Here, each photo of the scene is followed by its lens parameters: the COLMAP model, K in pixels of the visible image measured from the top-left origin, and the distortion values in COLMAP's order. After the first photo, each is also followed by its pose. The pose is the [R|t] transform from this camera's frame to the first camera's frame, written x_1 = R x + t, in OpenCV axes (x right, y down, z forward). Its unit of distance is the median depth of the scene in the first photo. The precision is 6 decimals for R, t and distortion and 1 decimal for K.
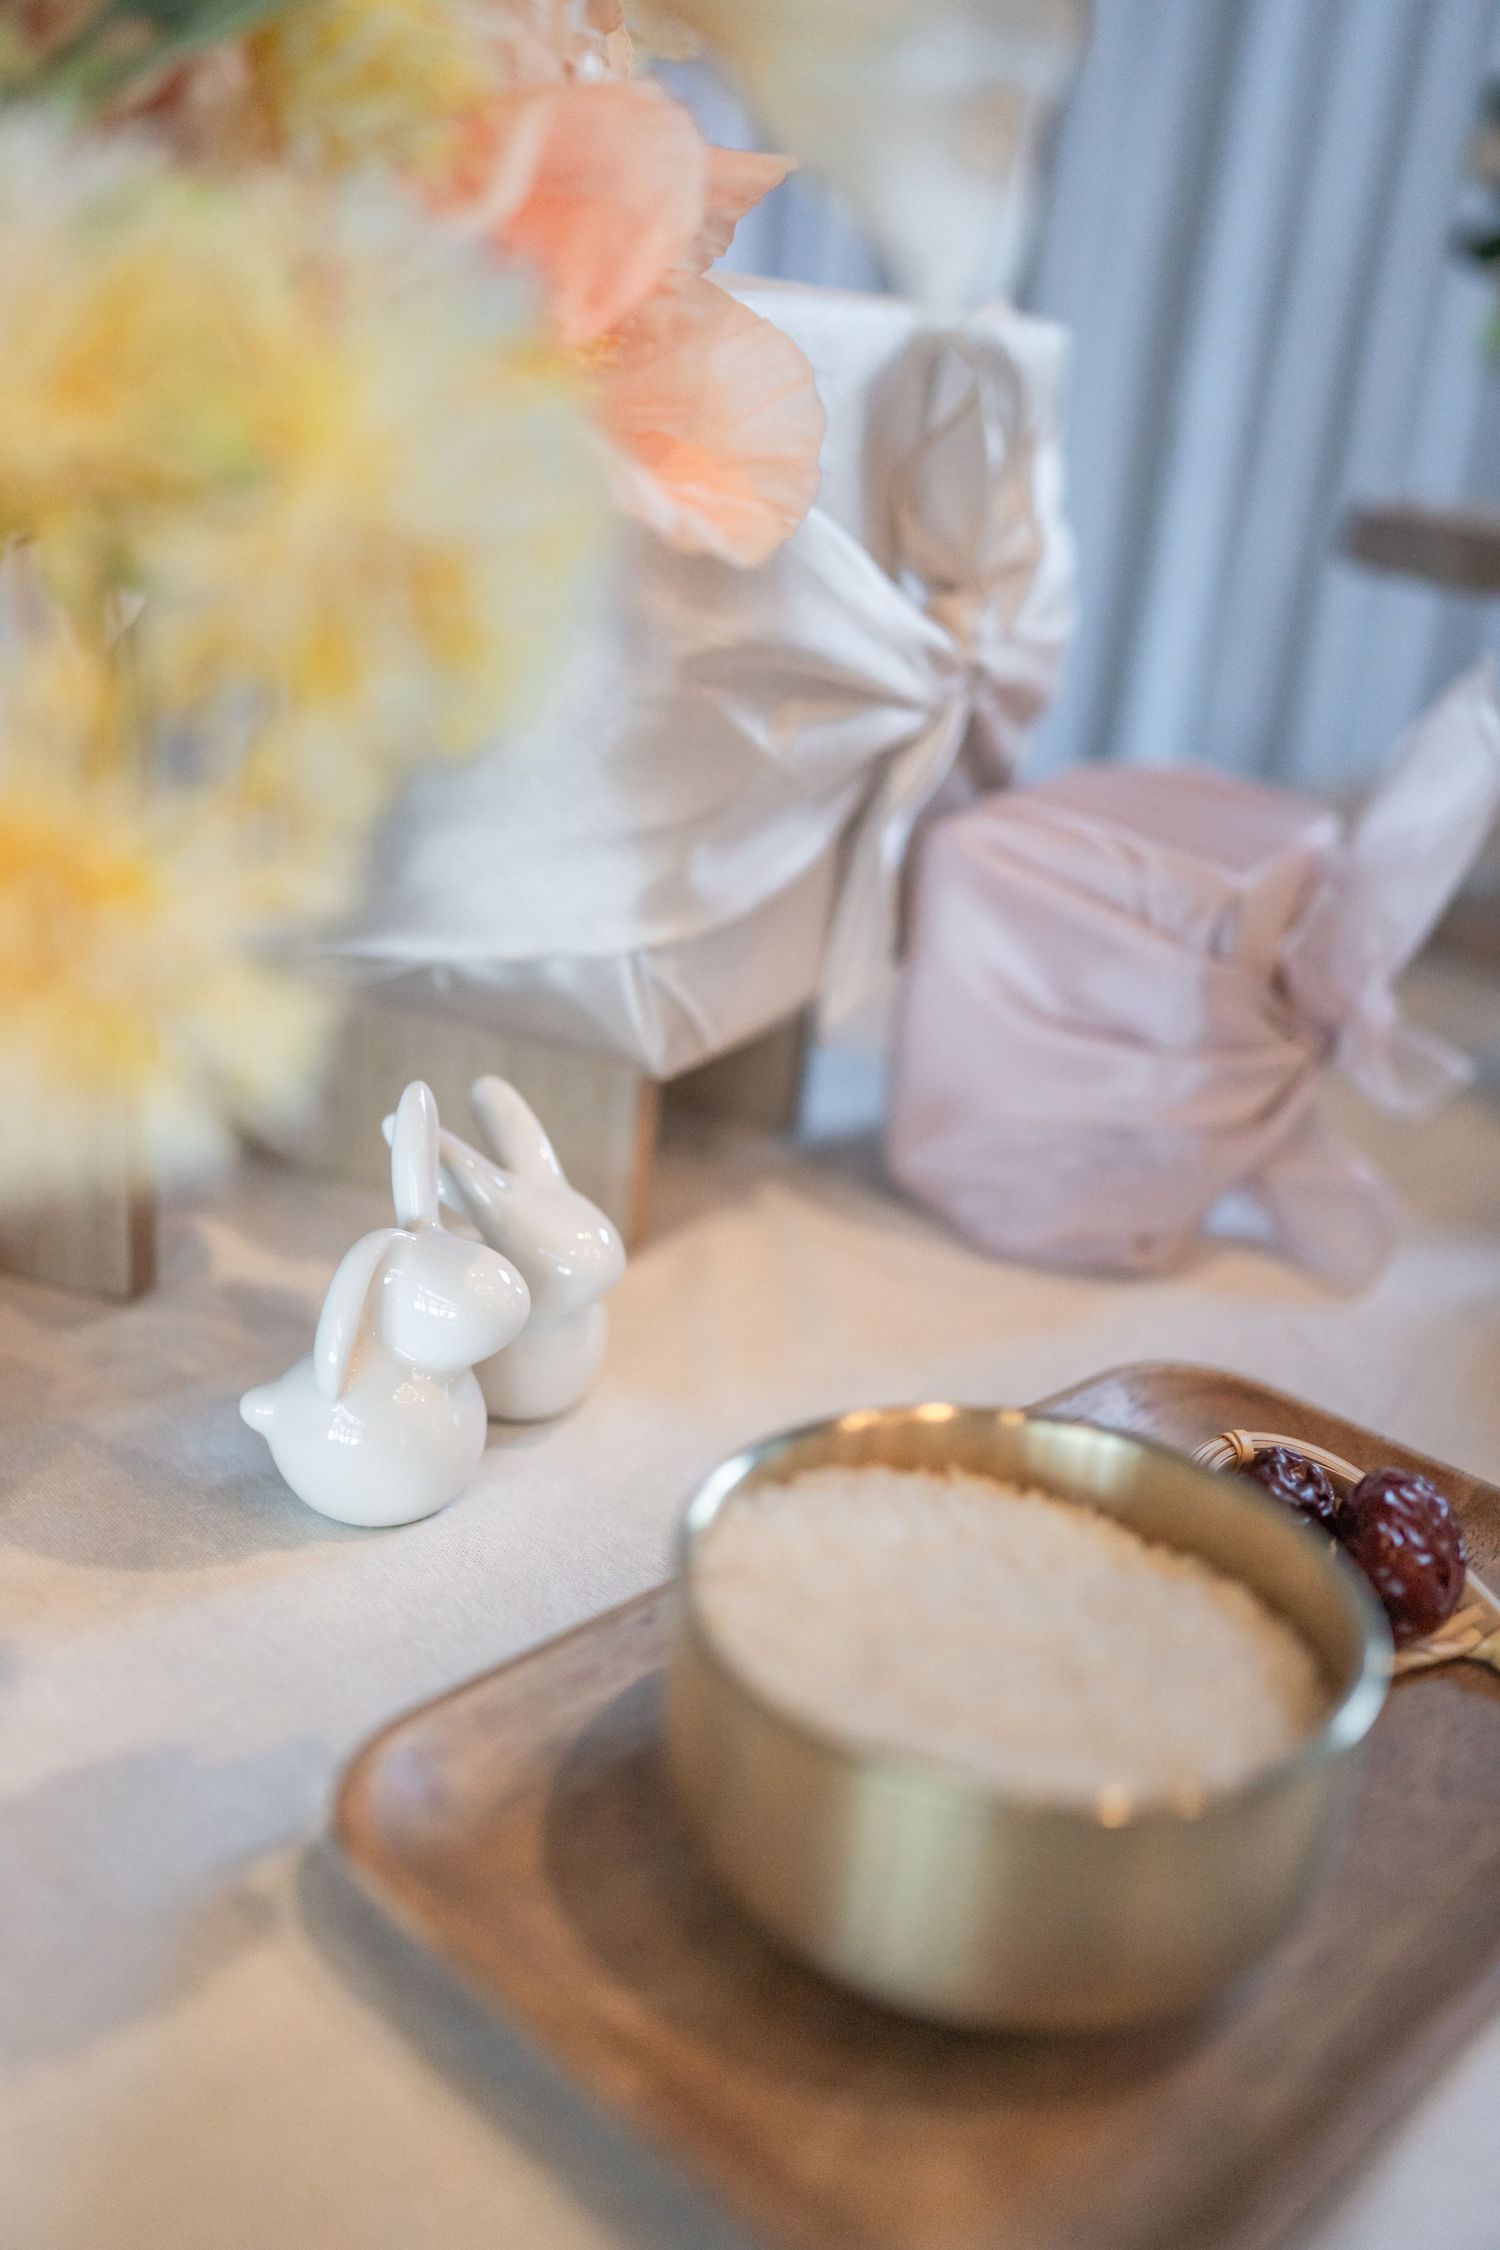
lens RADIAL K [[2295.7, 0, 750.0], [0, 2295.7, 1125.0], [0, 0, 1]] dist [-0.088296, 0.002214]
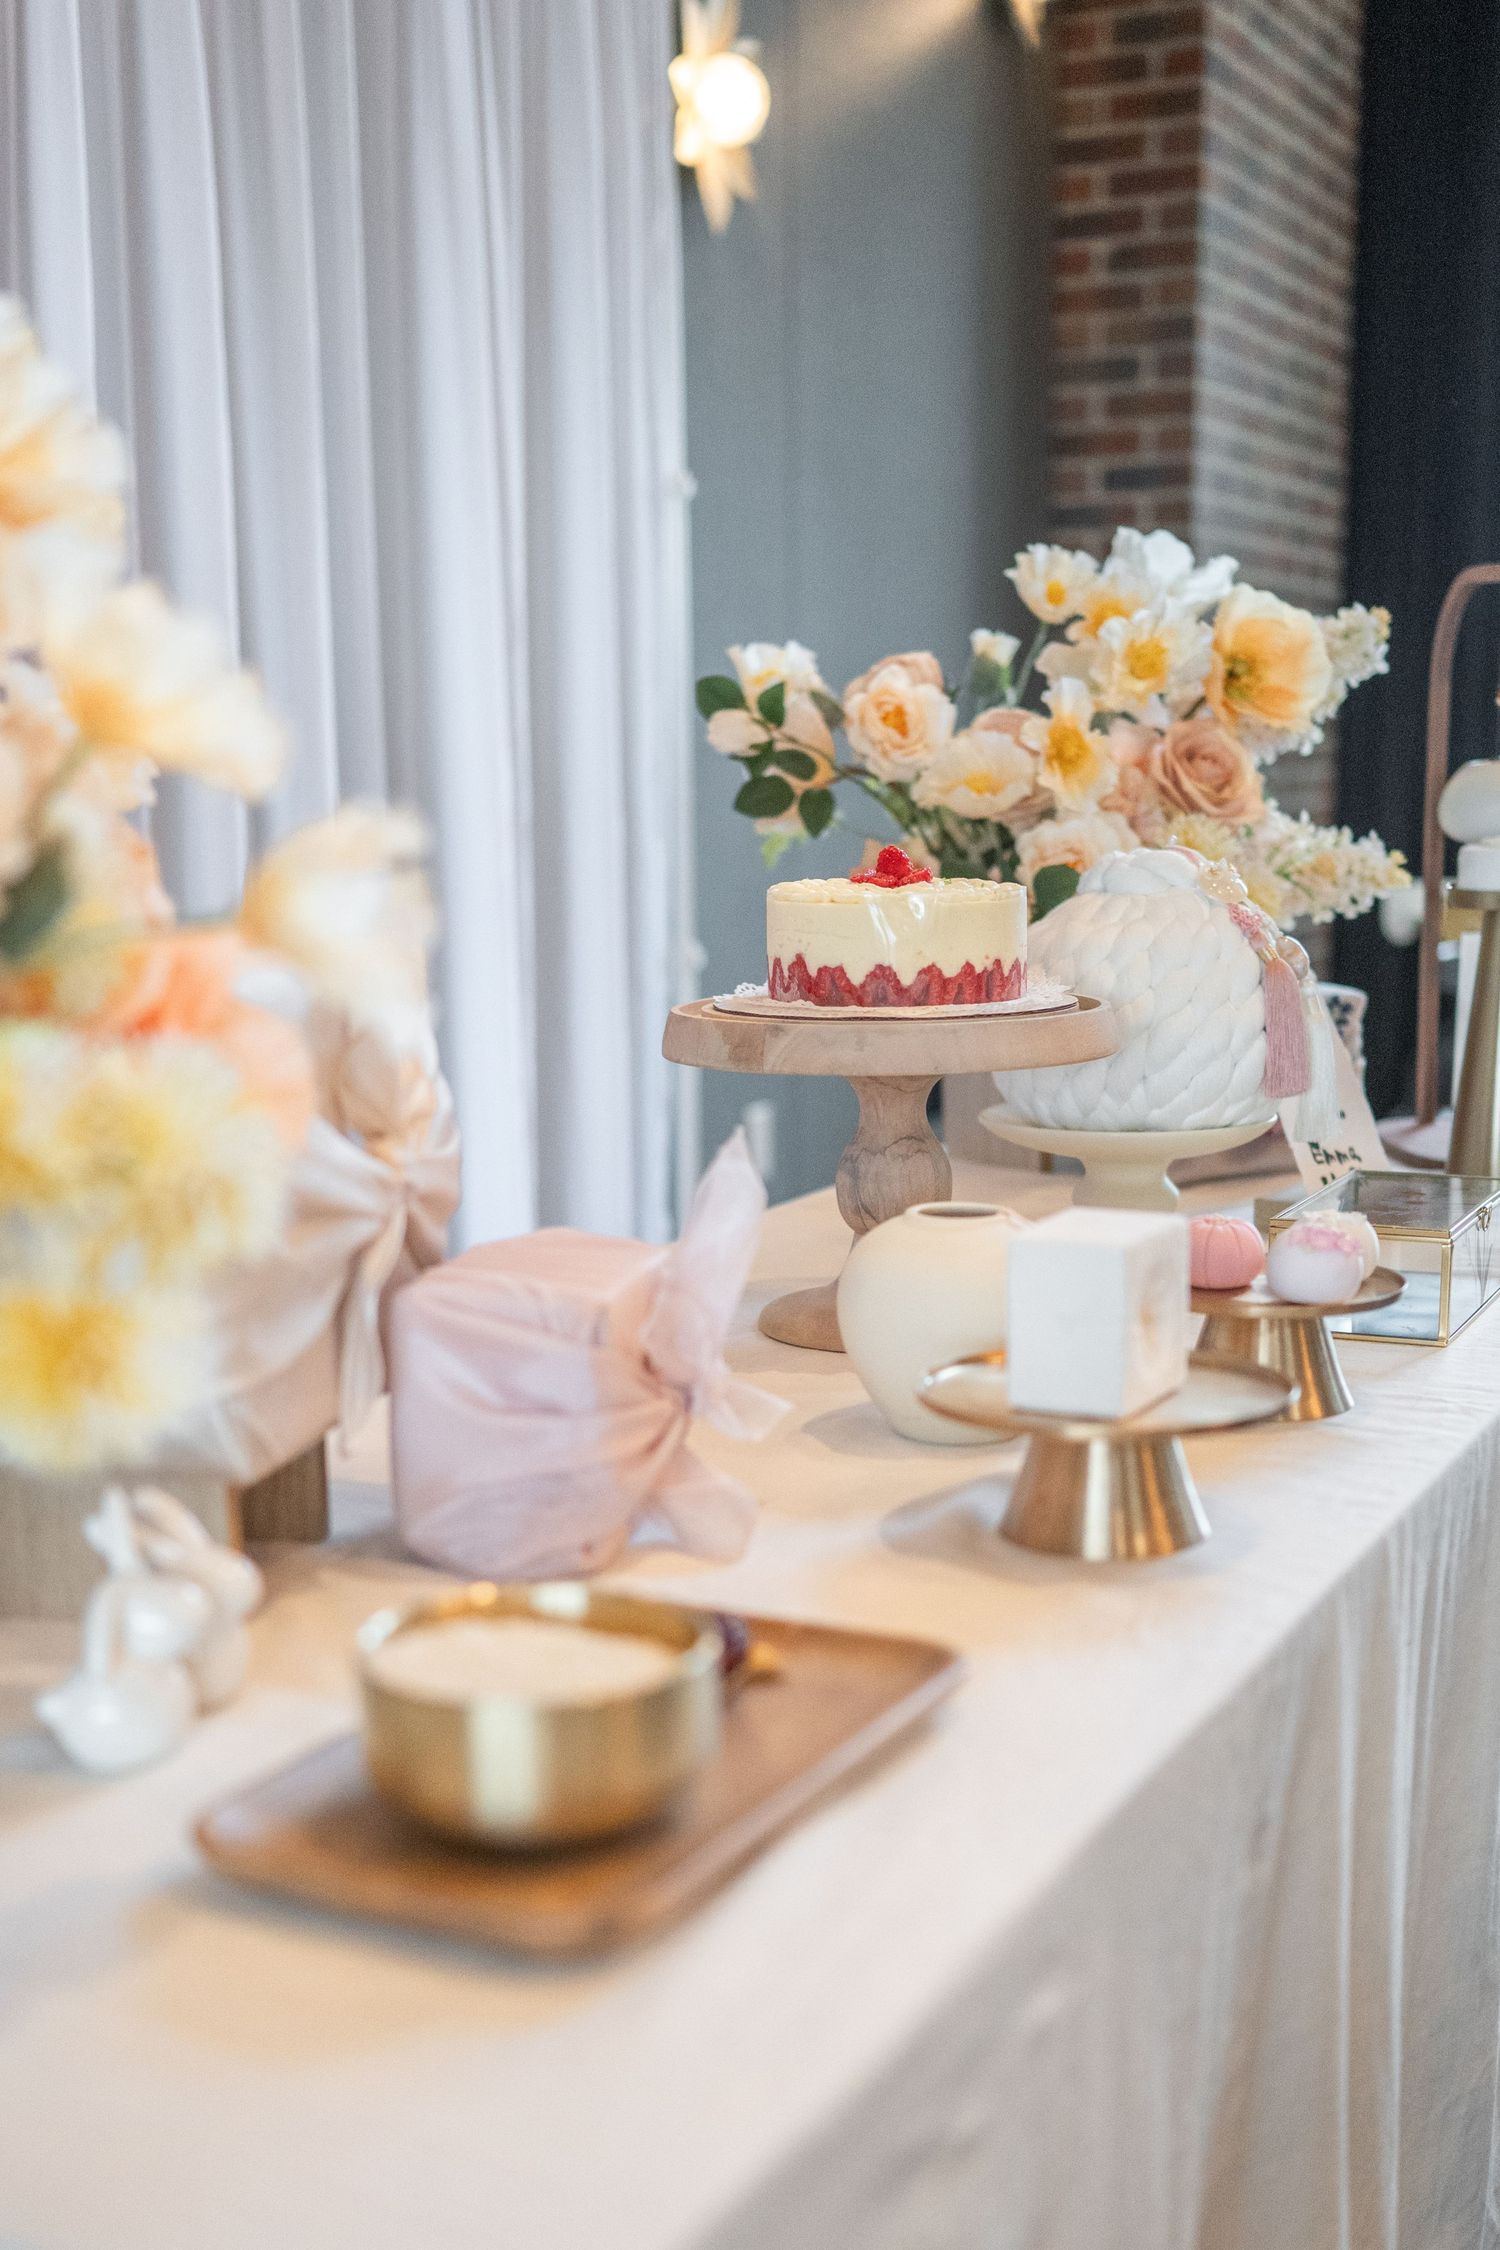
lens RADIAL K [[2295.7, 0, 750.0], [0, 2295.7, 1125.0], [0, 0, 1]] dist [-0.088296, 0.002214]
pose [[0.954457, -0.141146, 0.262850, -0.075357], [0.194316, 0.962620, -0.188688, 0.088603], [-0.226393, 0.231171, 0.946206, -0.478888]]
